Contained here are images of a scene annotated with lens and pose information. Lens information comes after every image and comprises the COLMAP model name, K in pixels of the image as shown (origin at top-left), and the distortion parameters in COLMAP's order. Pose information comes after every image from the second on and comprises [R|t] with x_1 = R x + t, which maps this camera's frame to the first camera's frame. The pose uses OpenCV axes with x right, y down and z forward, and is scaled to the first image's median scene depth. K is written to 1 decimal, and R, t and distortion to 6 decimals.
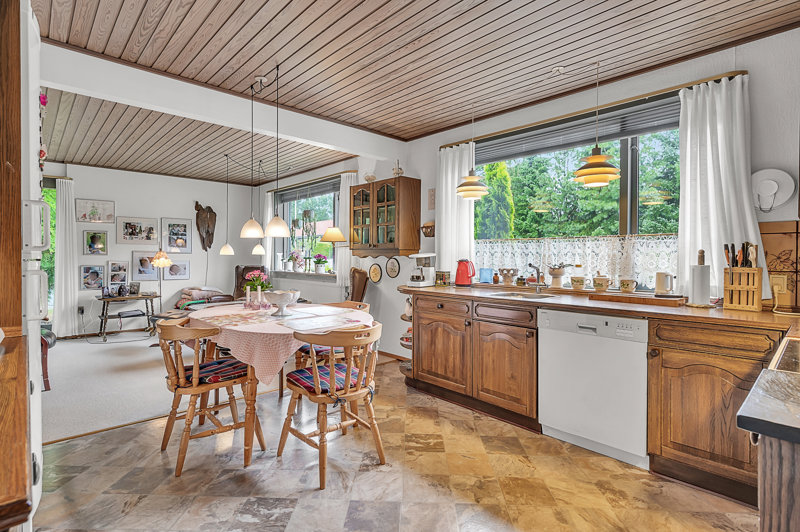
lens RADIAL K [[401.3, 0, 399.1], [0, 401.3, 265.8], [0, 0, 1]] dist [-0.002893, -0.001137]
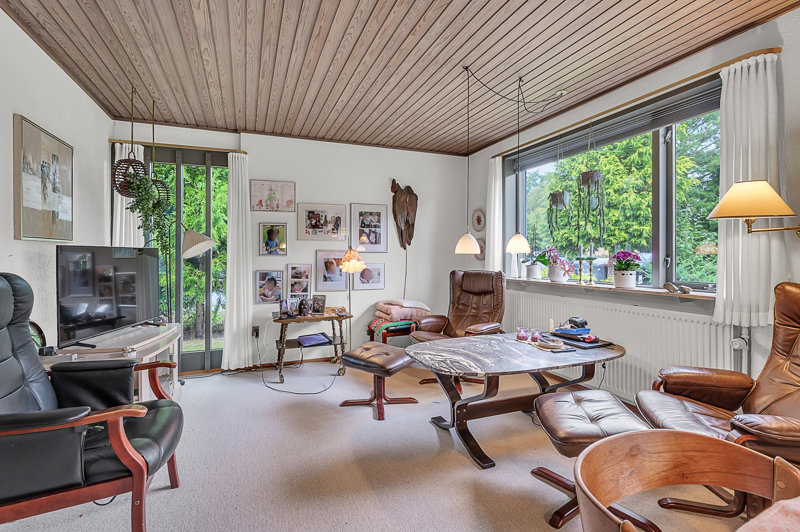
lens RADIAL K [[401.3, 0, 400.6], [0, 401.3, 261.6], [0, 0, 1]] dist [-0.002893, -0.001137]
pose [[0.930025, -0.002110, -0.367491, -0.260590], [-0.001292, 0.999959, -0.009010, -0.009635], [0.367494, 0.008854, 0.929984, 0.387007]]
